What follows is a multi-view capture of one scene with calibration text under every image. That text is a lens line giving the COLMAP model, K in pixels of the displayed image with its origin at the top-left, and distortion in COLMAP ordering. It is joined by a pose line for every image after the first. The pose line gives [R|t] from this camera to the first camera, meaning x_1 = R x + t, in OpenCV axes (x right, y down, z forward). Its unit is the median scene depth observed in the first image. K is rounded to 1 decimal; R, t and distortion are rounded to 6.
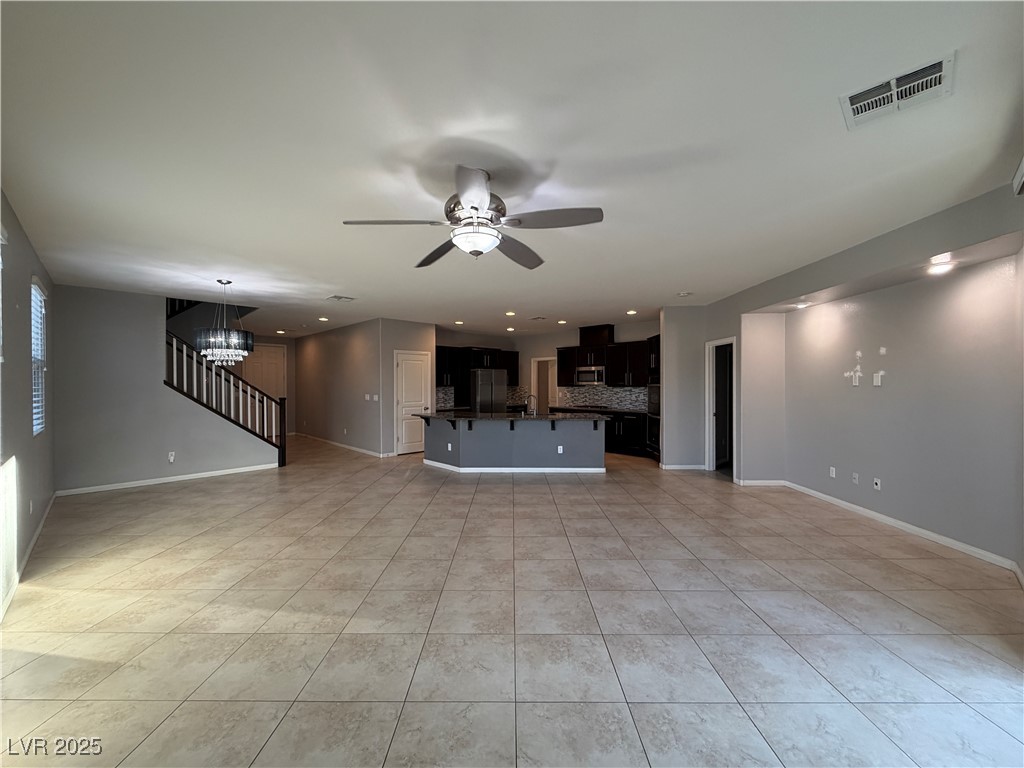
lens RADIAL K [[409.7, 0, 509.4], [0, 409.7, 385.8], [0, 0, 1]] dist [0.001969, -0.000086]
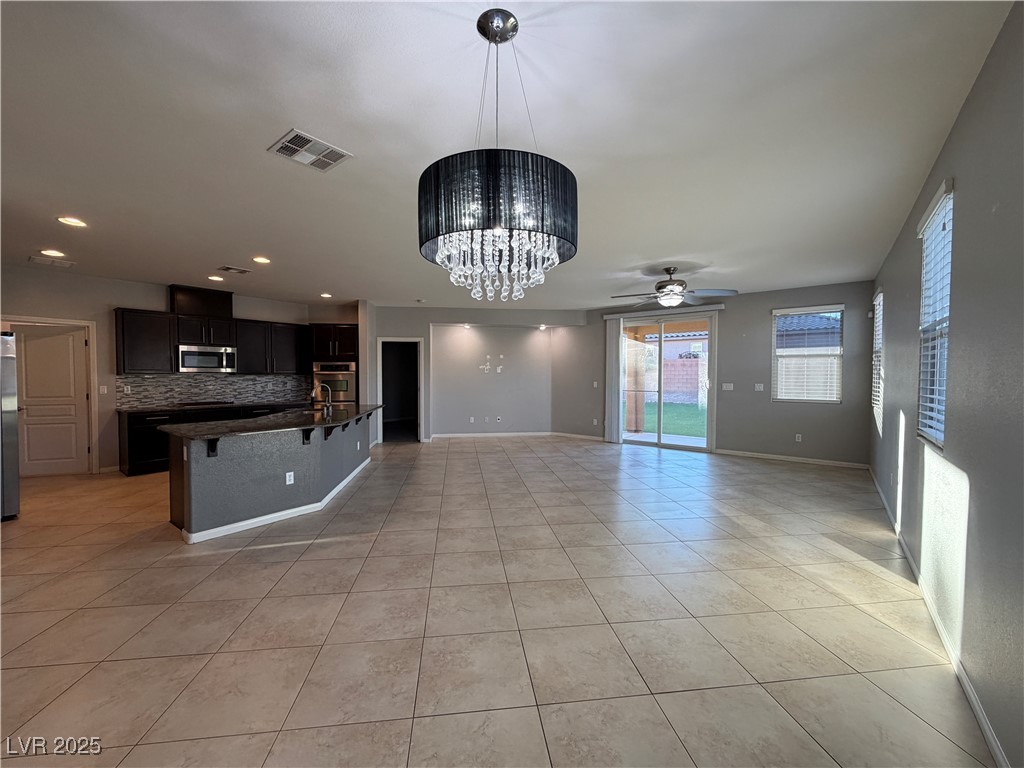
lens RADIAL K [[407.8, 0, 508.6], [0, 407.8, 386.1], [0, 0, 1]] dist [0.000120, -0.000074]
pose [[-0.129400, -0.027212, 0.991219, -0.719242], [0.005614, 0.999587, 0.028175, 0.005343], [-0.991577, 0.009211, -0.129194, 0.737917]]
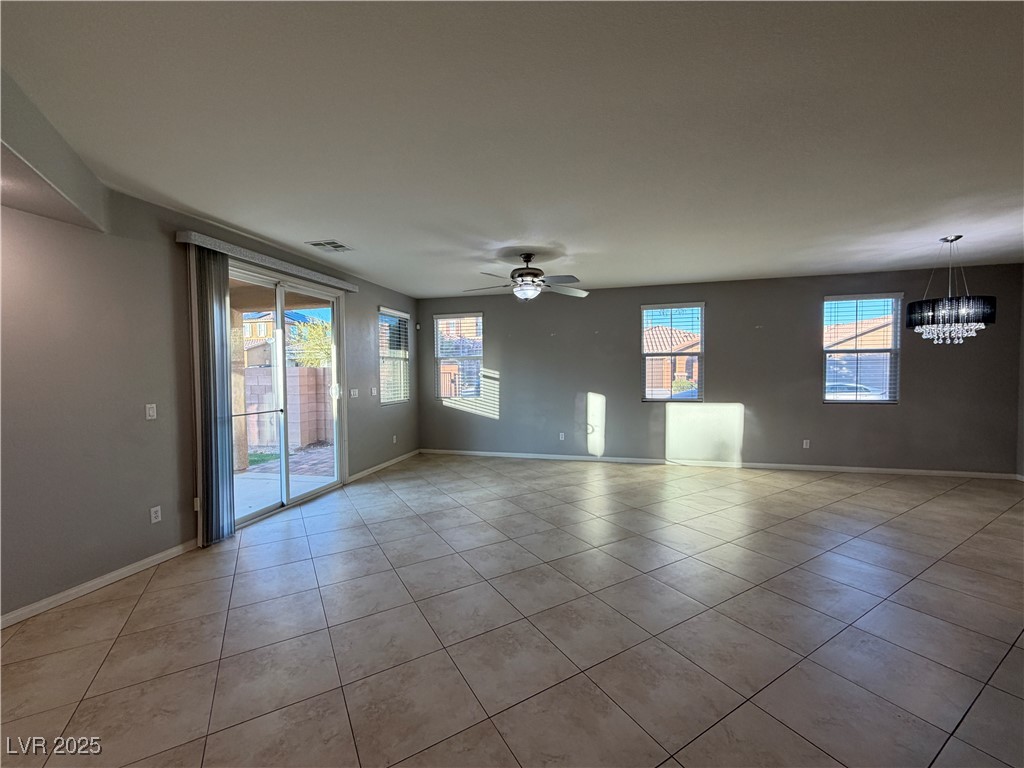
lens RADIAL K [[407.8, 0, 508.6], [0, 407.8, 386.1], [0, 0, 1]] dist [0.000120, -0.000074]
pose [[-0.860360, 0.028241, -0.508903, 0.326698], [0.008243, 0.999104, 0.041509, -0.005300], [0.509619, 0.031518, -0.859822, 0.893282]]
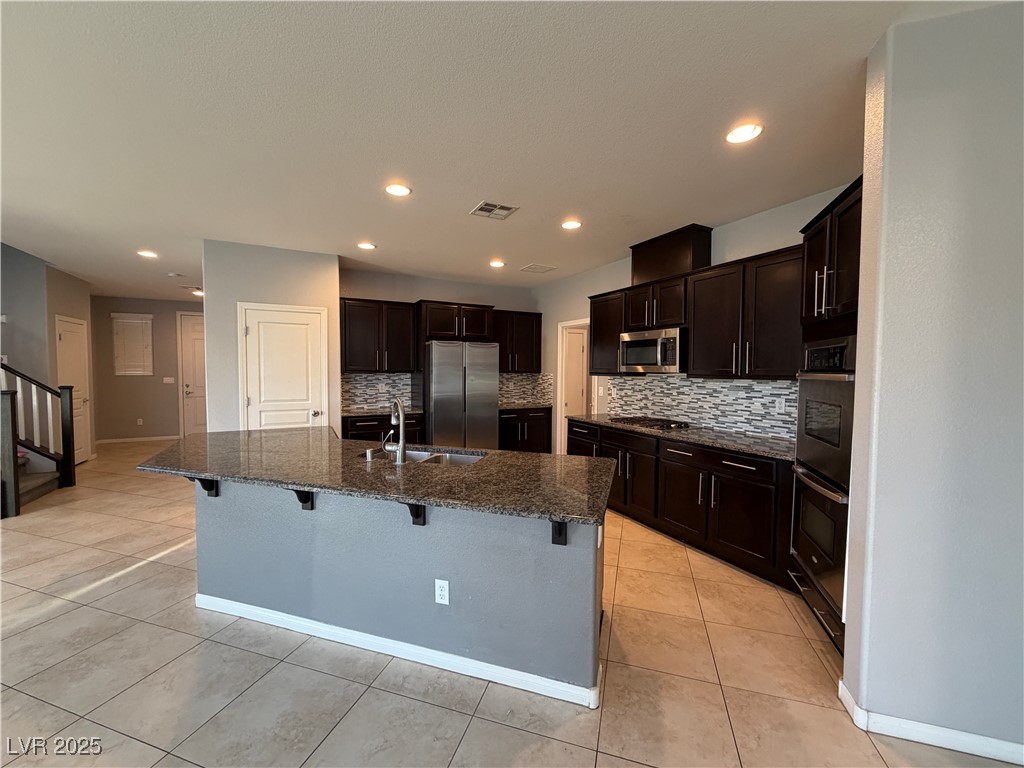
lens RADIAL K [[407.8, 0, 508.6], [0, 407.8, 386.1], [0, 0, 1]] dist [0.000120, -0.000074]
pose [[0.953932, 0.020194, -0.299343, 0.236813], [-0.009694, 0.999286, 0.036521, -0.003311], [0.299867, -0.031937, 0.953446, 0.686878]]
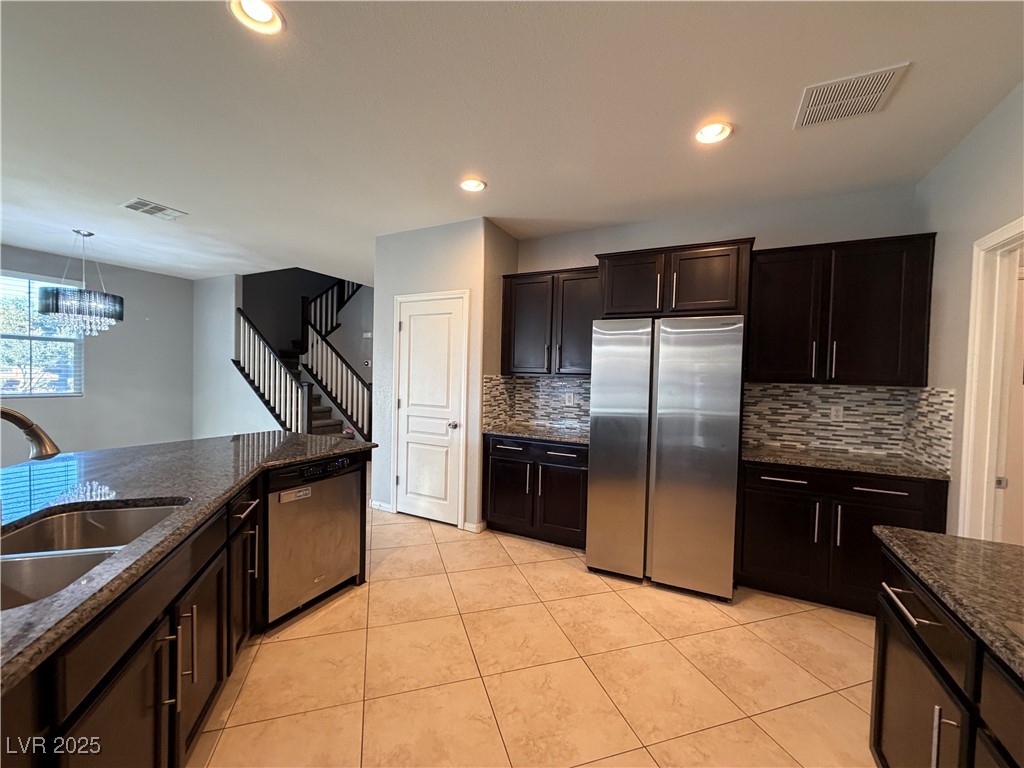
lens RADIAL K [[407.8, 0, 508.6], [0, 407.8, 386.1], [0, 0, 1]] dist [0.000120, -0.000074]
pose [[0.308893, 0.035896, -0.950419, 0.257057], [-0.032598, 0.999100, 0.027140, 0.001768], [0.950538, 0.022598, 0.309786, 1.116869]]
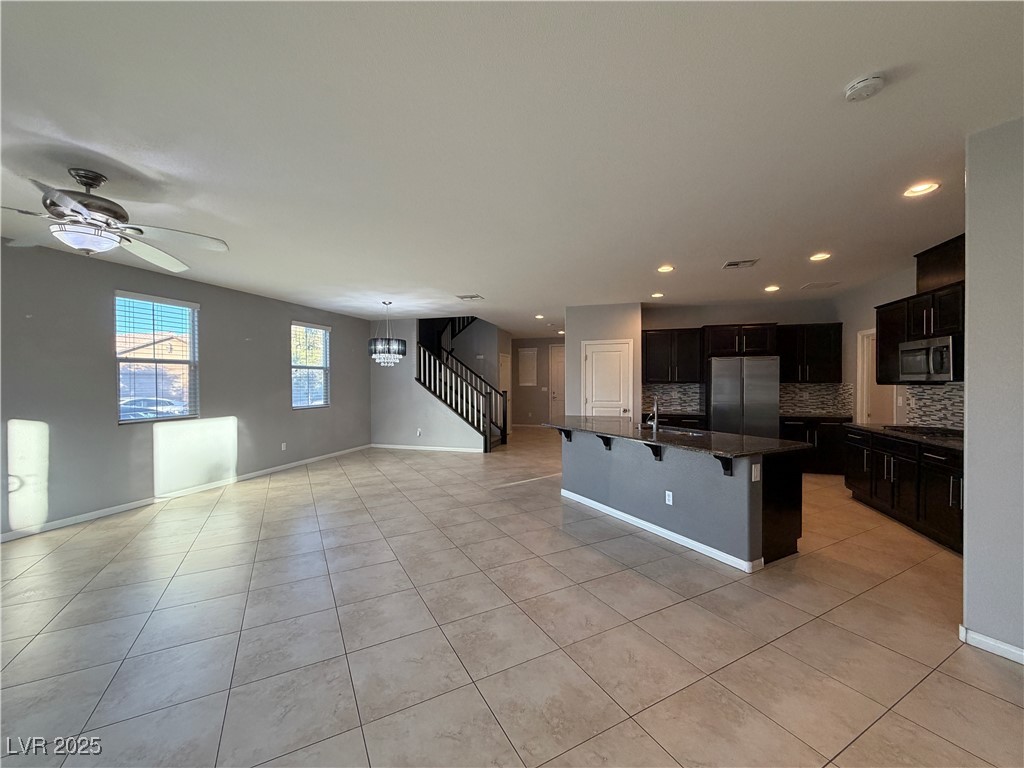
lens RADIAL K [[409.7, 0, 509.4], [0, 409.7, 385.8], [0, 0, 1]] dist [0.001969, -0.000086]
pose [[0.480963, 0.010311, -0.876680, 0.469091], [-0.002805, 0.999944, 0.010222, -0.000791], [0.876737, -0.002457, 0.480965, 0.505859]]
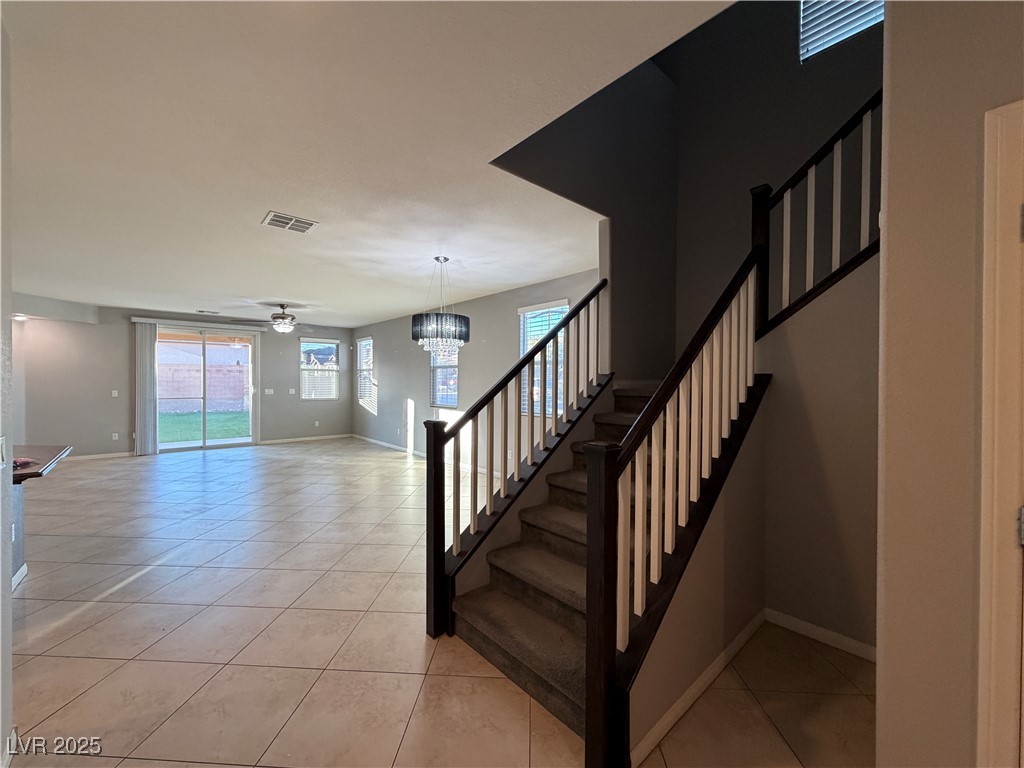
lens RADIAL K [[407.8, 0, 508.6], [0, 407.8, 386.1], [0, 0, 1]] dist [0.000120, -0.000074]
pose [[-0.998498, -0.003896, 0.054650, -0.630064], [-0.002918, 0.999835, 0.017956, -0.004563], [-0.054711, 0.017770, -0.998344, 1.317491]]
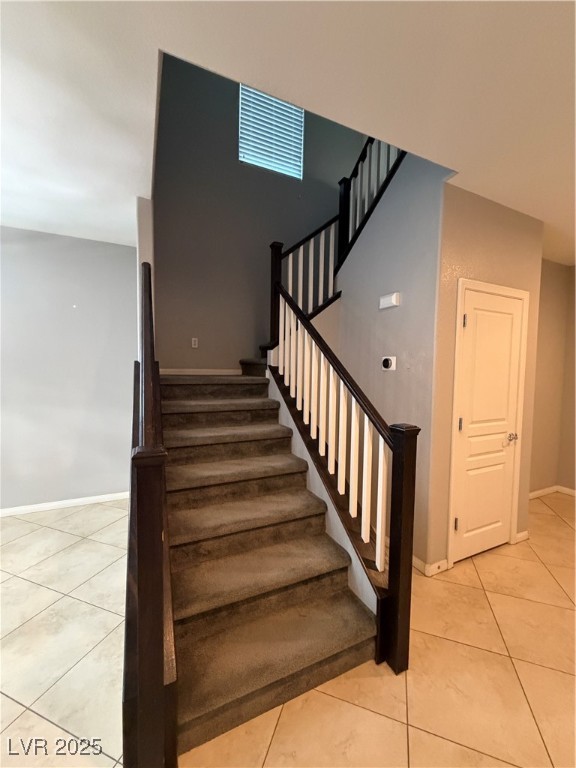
lens RADIAL K [[305.8, 0, 285.7], [0, 305.8, 381.6], [0, 0, 1]] dist [0.000120, -0.000074]
pose [[-0.334774, 0.042677, -0.941331, -0.447043], [-0.020386, 0.998412, 0.052515, -0.010623], [0.942078, 0.036771, -0.333373, 1.102896]]
